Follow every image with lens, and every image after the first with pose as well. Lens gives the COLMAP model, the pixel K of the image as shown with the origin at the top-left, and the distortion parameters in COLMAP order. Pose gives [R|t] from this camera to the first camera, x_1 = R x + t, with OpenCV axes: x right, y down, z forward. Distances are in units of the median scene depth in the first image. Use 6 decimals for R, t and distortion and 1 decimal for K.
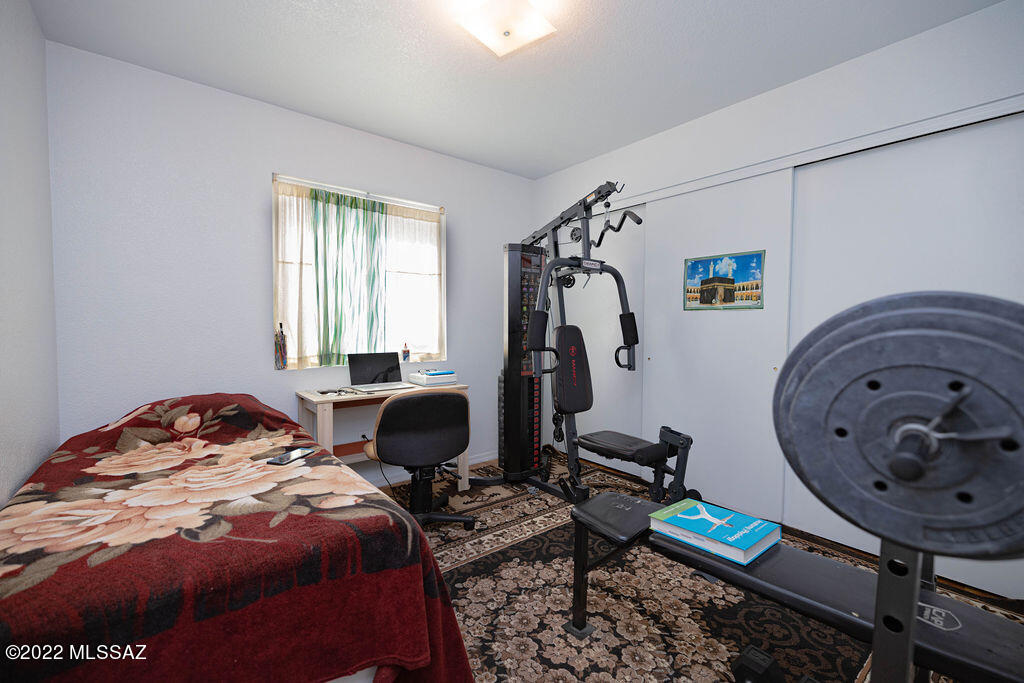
lens RADIAL K [[440.1, 0, 512.0], [0, 440.1, 341.5], [0, 0, 1]] dist [-0.000774, 0.000068]
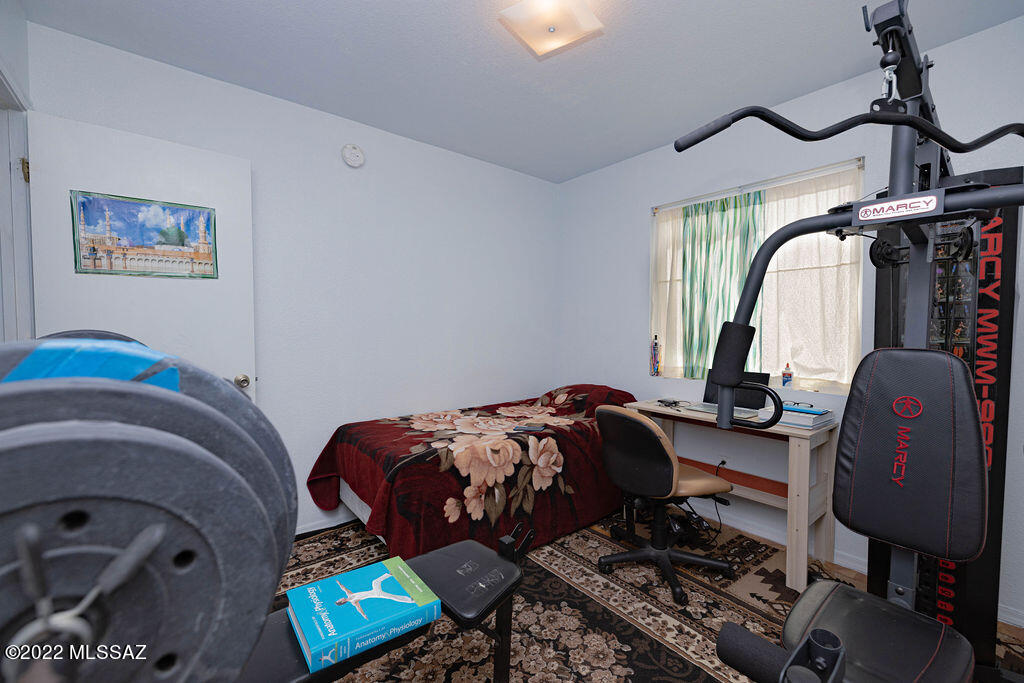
lens RADIAL K [[440.1, 0, 512.0], [0, 440.1, 341.5], [0, 0, 1]] dist [-0.000774, 0.000068]
pose [[-0.028753, 0.027628, -0.999205, 0.770563], [-0.041006, 0.998744, 0.028795, -0.052950], [0.998745, 0.041801, -0.027584, 0.799301]]
